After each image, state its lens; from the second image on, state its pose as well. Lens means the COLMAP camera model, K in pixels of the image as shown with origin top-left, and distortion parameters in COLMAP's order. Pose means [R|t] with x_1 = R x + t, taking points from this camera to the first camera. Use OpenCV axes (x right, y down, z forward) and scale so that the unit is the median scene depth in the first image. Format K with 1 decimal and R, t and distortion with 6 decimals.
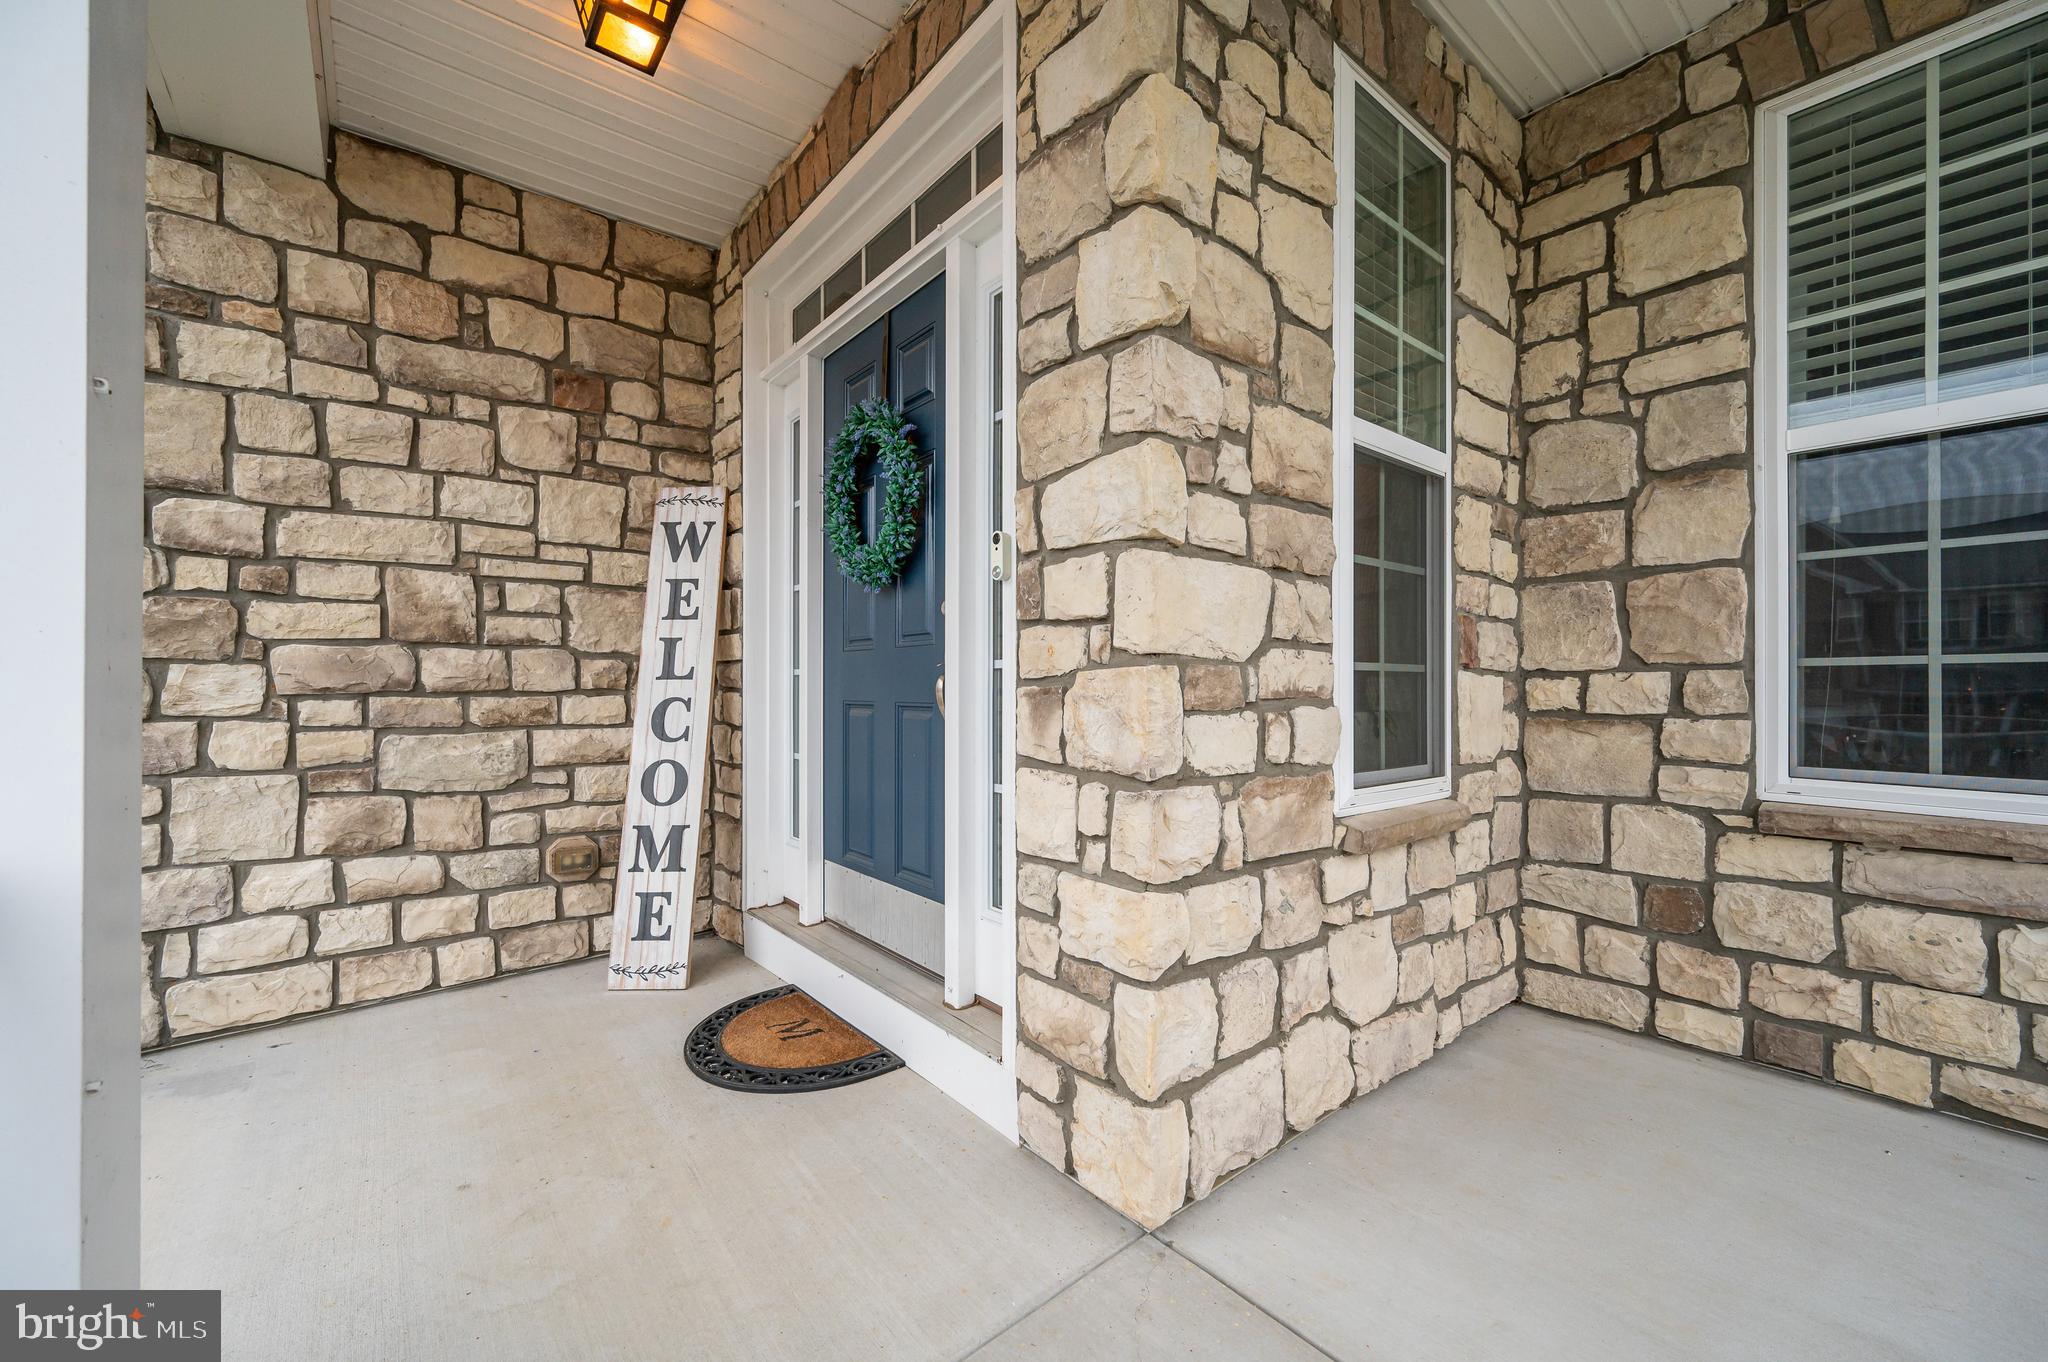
lens RADIAL K [[810.7, 0, 1024.0], [0, 810.7, 681.0], [0, 0, 1]] dist [-0.002591, -0.000225]
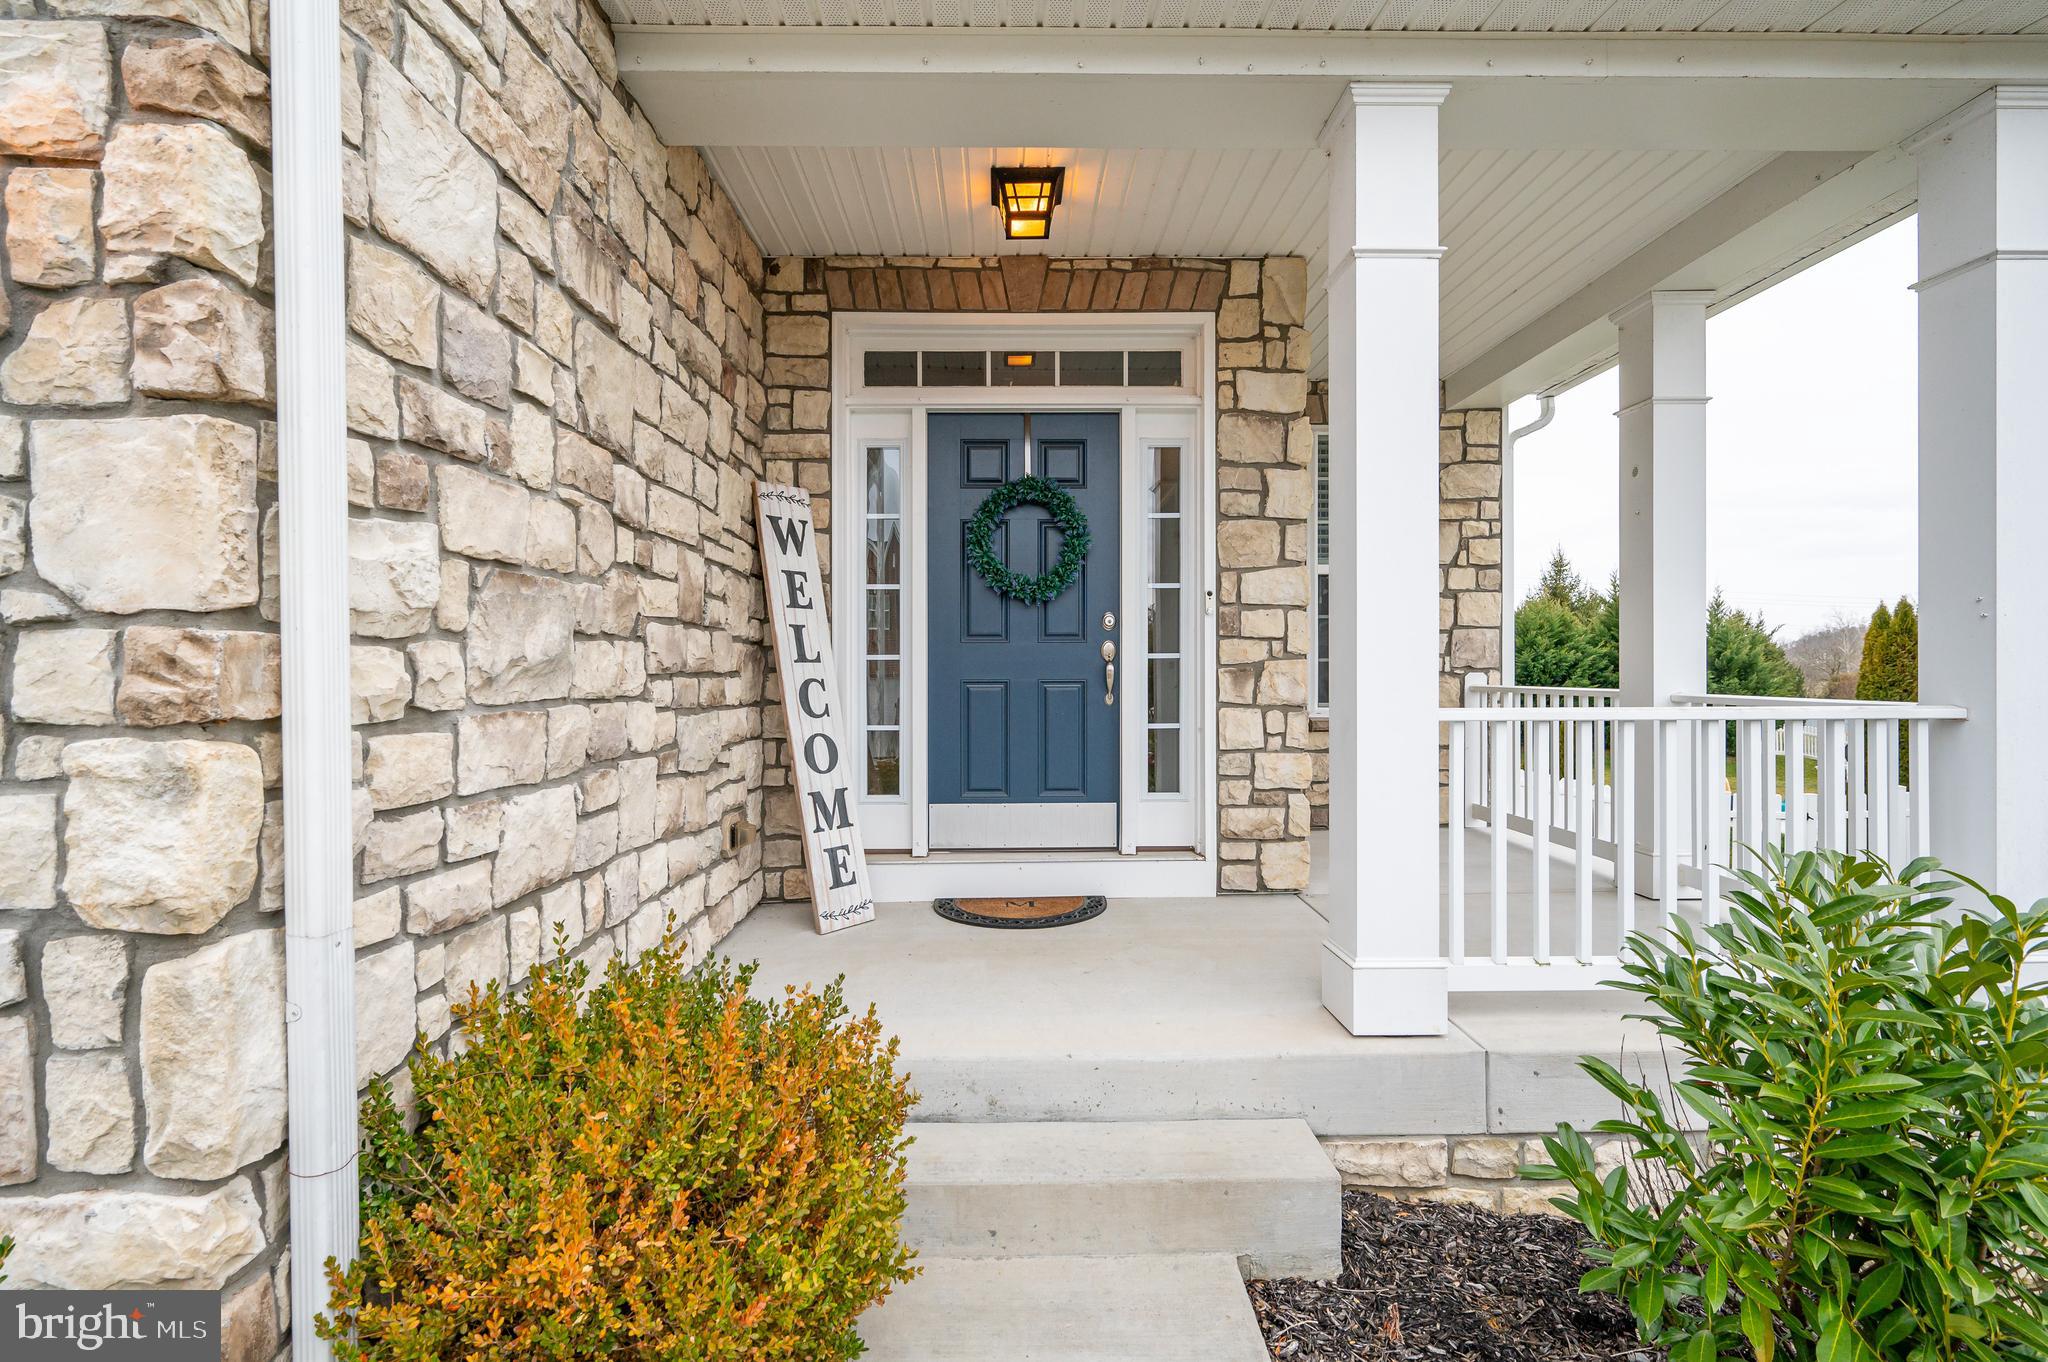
lens RADIAL K [[926.9, 0, 1037.6], [0, 926.9, 676.3], [0, 0, 1]] dist [0.000208, -0.000091]
pose [[0.608502, -0.002802, 0.793547, -1.357624], [-0.002614, 0.999981, 0.005535, 0.010037], [-0.793548, -0.005443, 0.608484, -0.030336]]
